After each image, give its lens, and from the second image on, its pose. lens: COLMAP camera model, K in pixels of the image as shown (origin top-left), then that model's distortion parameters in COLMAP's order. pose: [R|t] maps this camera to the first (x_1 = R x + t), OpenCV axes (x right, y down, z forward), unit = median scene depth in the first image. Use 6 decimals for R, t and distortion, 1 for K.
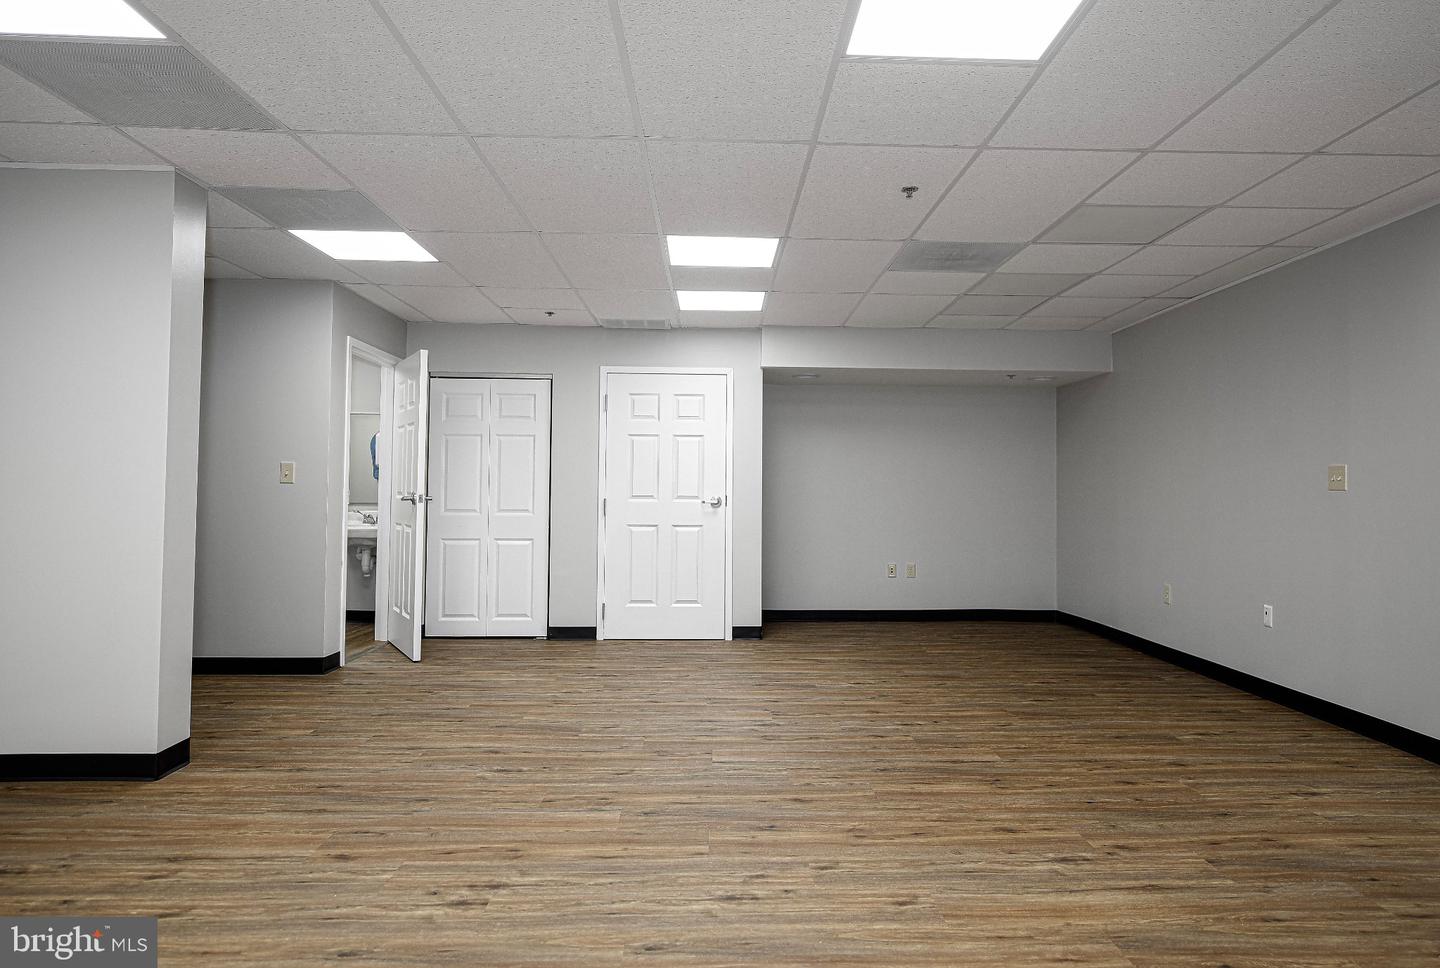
lens RADIAL K [[896.1, 0, 738.4], [0, 896.1, 472.6], [0, 0, 1]] dist [0.000597, -0.003173]
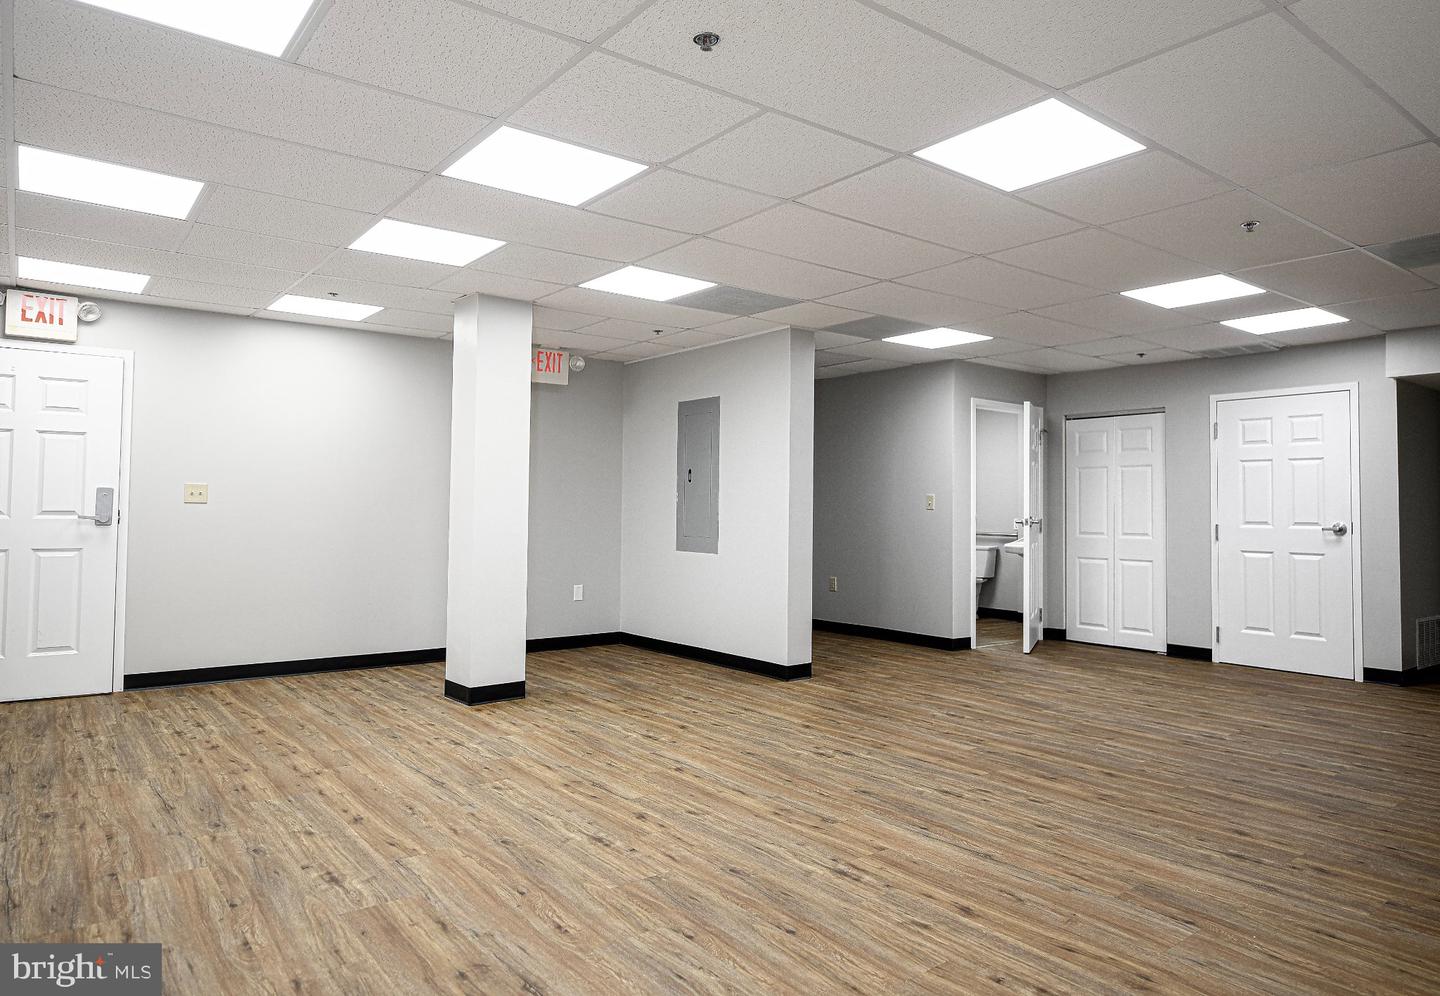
lens RADIAL K [[892.7, 0, 720.0], [0, 892.7, 498.0], [0, 0, 1]] dist [-0.000471, -0.001583]
pose [[0.577031, -0.012700, -0.816624, 0.422837], [0.010398, 0.999912, -0.008203, 0.001845], [0.816656, -0.003758, 0.577112, -0.060067]]
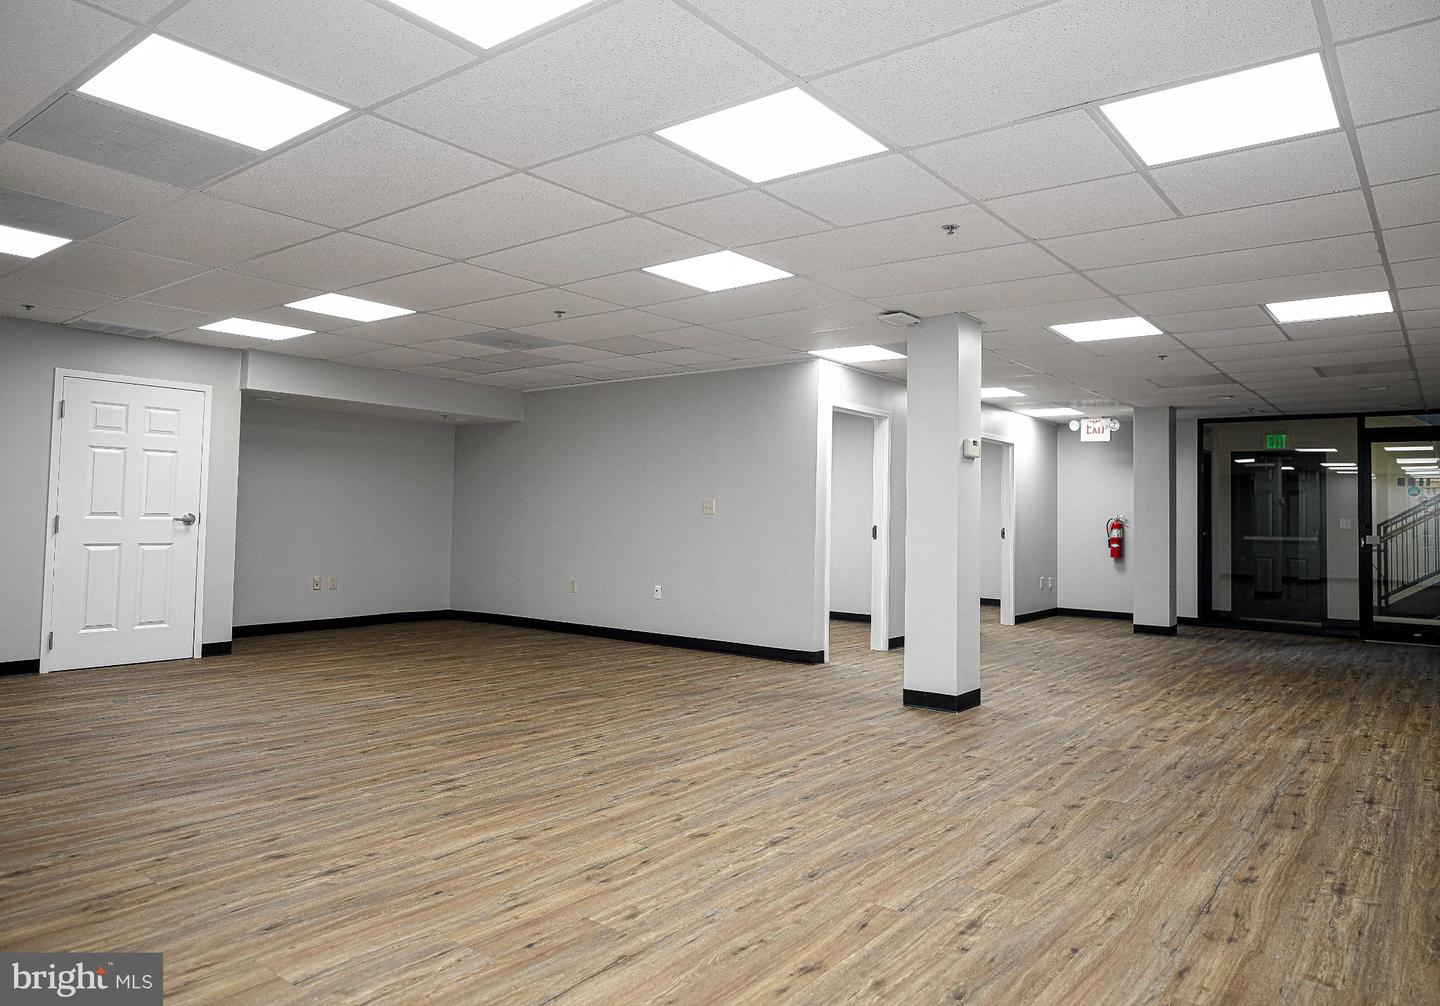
lens RADIAL K [[974.7, 0, 720.0], [0, 974.7, 503.0], [0, 0, 1]] dist [-0.001920, -0.001525]
pose [[0.646543, 0.015142, 0.762727, -0.551477], [-0.027443, 0.999618, 0.003417, -0.005961], [-0.762384, -0.023141, 0.646711, -0.166061]]
